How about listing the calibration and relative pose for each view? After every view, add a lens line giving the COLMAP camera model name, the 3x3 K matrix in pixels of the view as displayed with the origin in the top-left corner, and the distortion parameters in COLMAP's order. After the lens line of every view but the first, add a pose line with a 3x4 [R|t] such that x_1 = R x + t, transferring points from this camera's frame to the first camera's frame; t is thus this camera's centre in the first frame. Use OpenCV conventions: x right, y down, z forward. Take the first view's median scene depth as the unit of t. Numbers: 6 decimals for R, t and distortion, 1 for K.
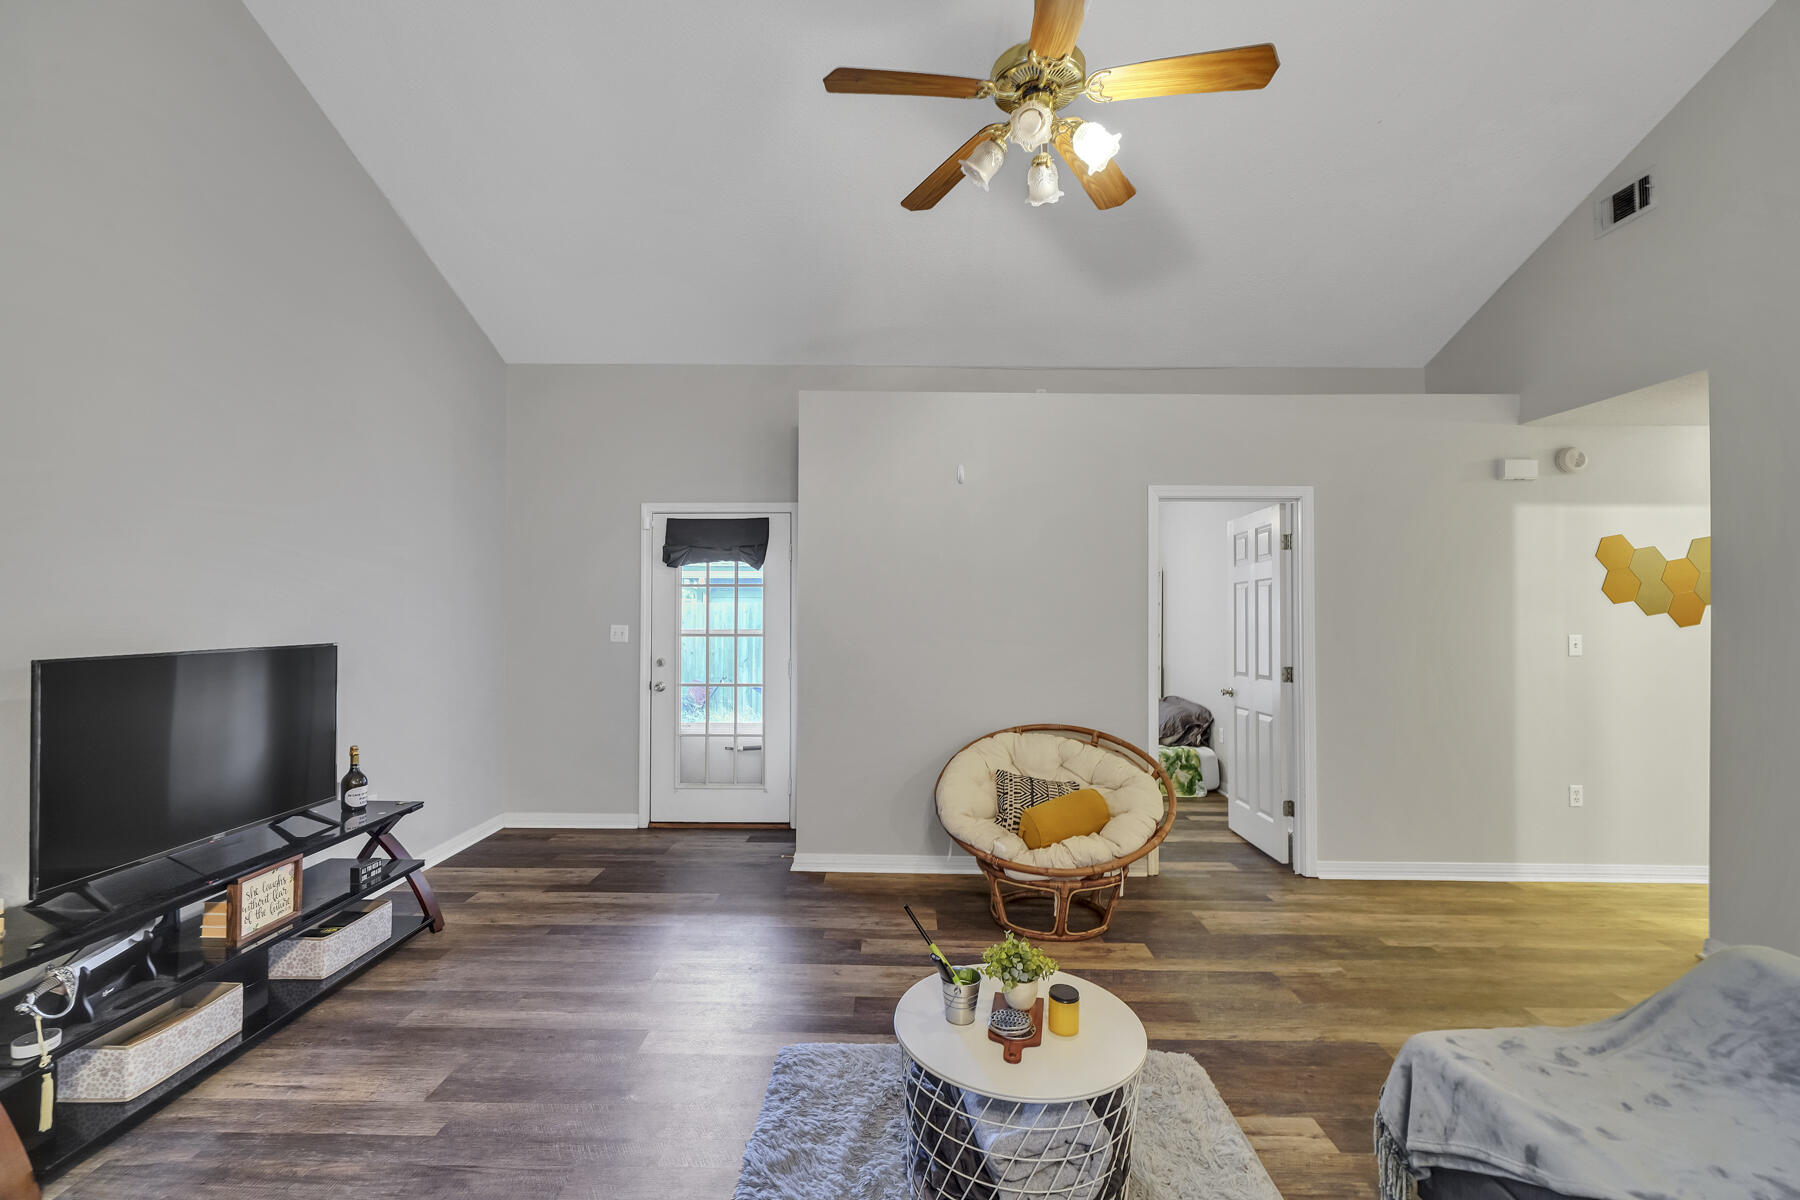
lens RADIAL K [[779.2, 0, 891.6], [0, 779.2, 604.3], [0, 0, 1]] dist [-0.000528, -0.000793]
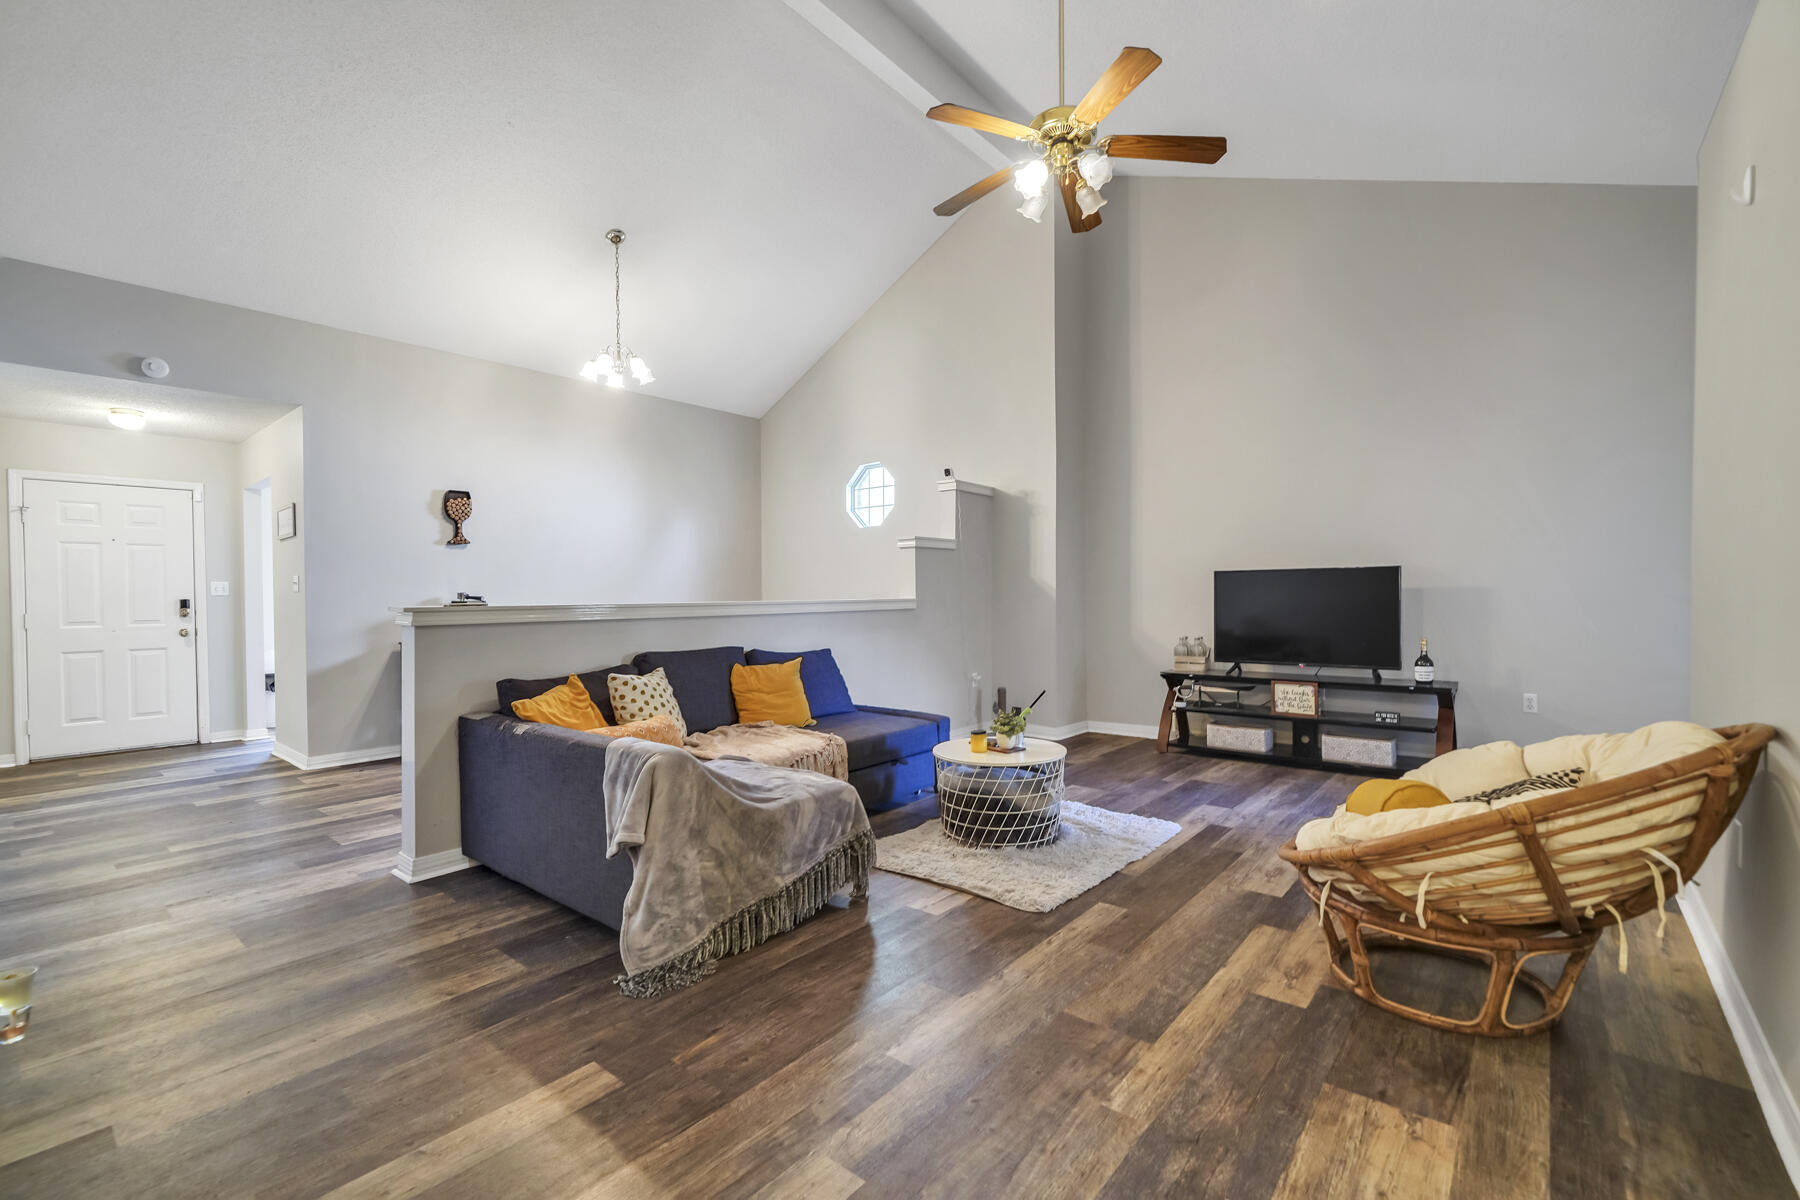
lens RADIAL K [[779.2, 0, 891.6], [0, 779.2, 604.3], [0, 0, 1]] dist [-0.000528, -0.000793]
pose [[-0.628865, 0.009713, -0.777454, 1.018047], [0.014929, 0.999888, 0.000417, 0.106003], [0.777371, -0.011344, -0.628940, 1.139631]]
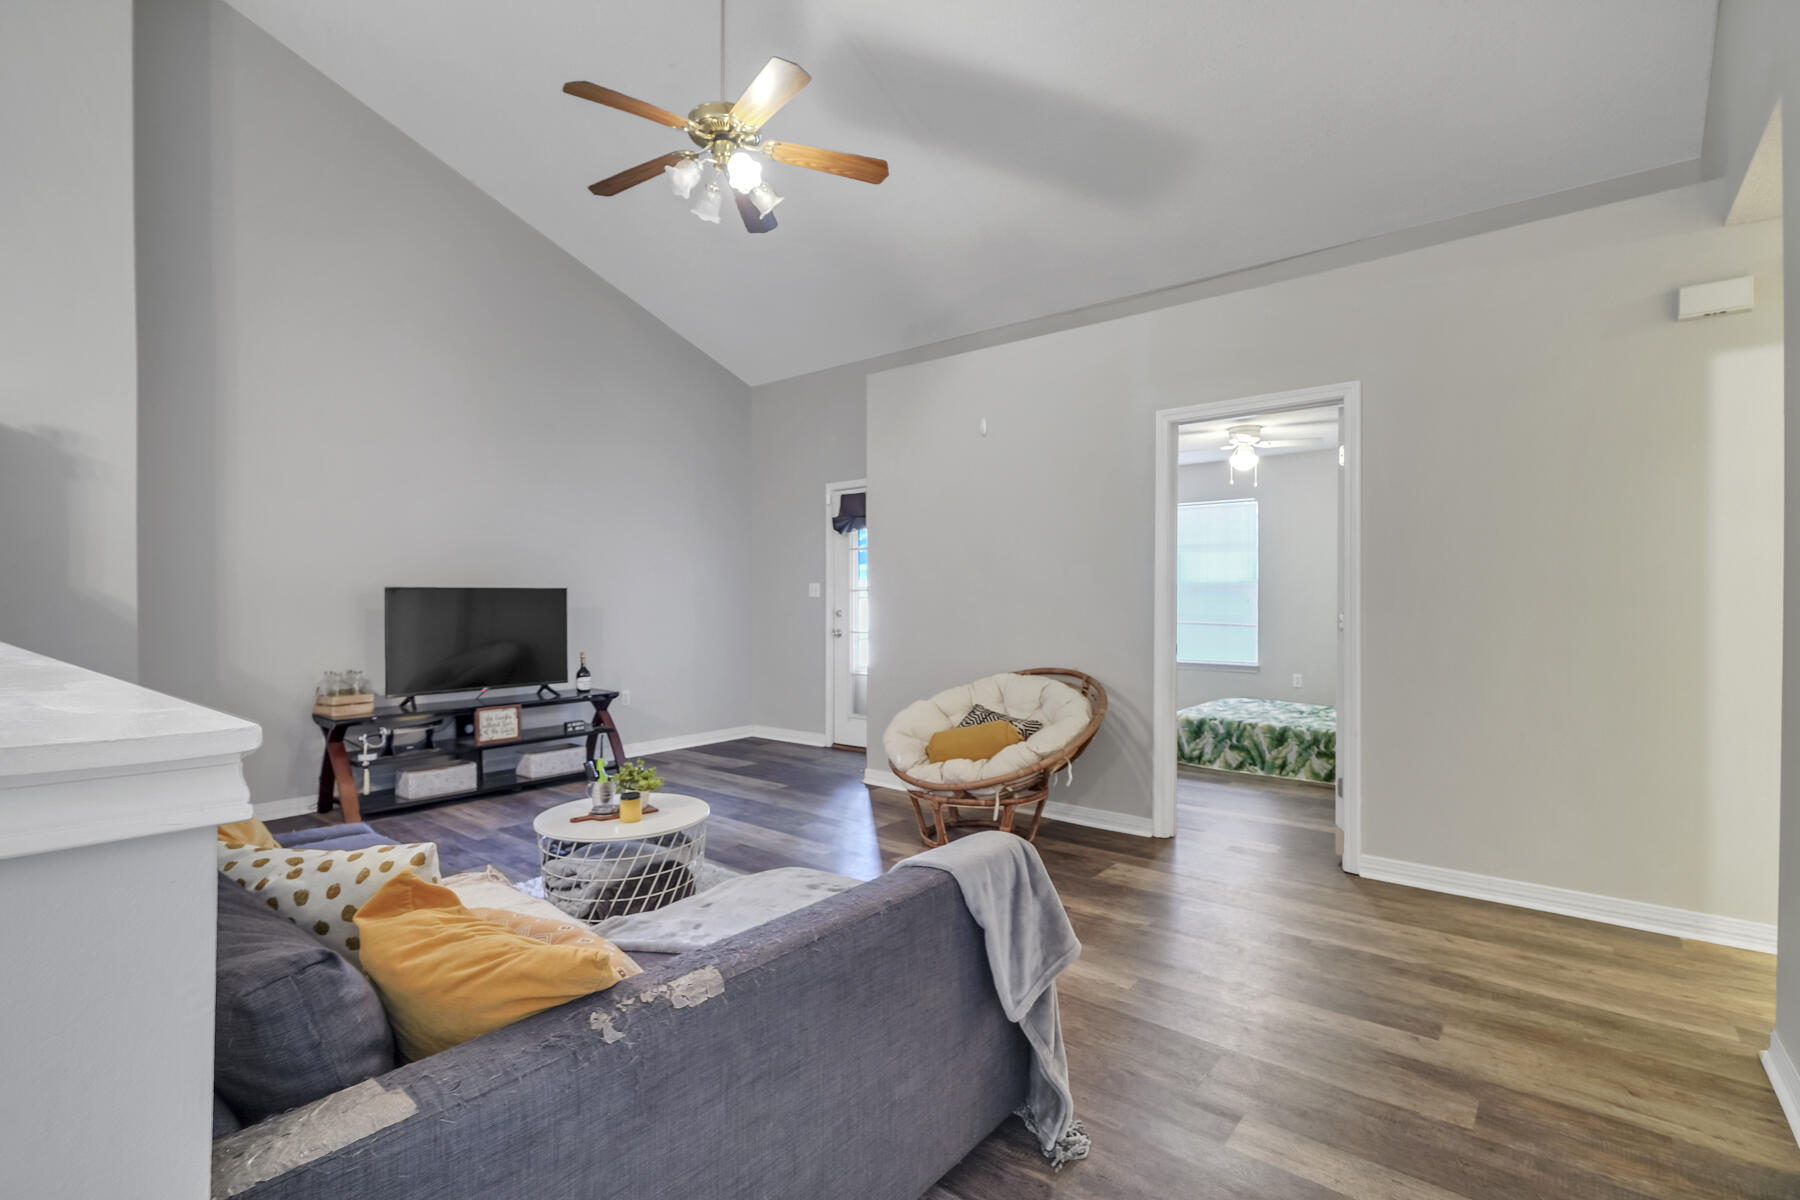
lens RADIAL K [[833.5, 0, 887.2], [0, 833.5, 608.3], [0, 0, 1]] dist [-0.000392, -0.000092]
pose [[0.777807, -0.001970, -0.628500, 0.887965], [0.014681, 0.999779, 0.015034, 0.074281], [0.628332, -0.020920, 0.777664, 0.054425]]
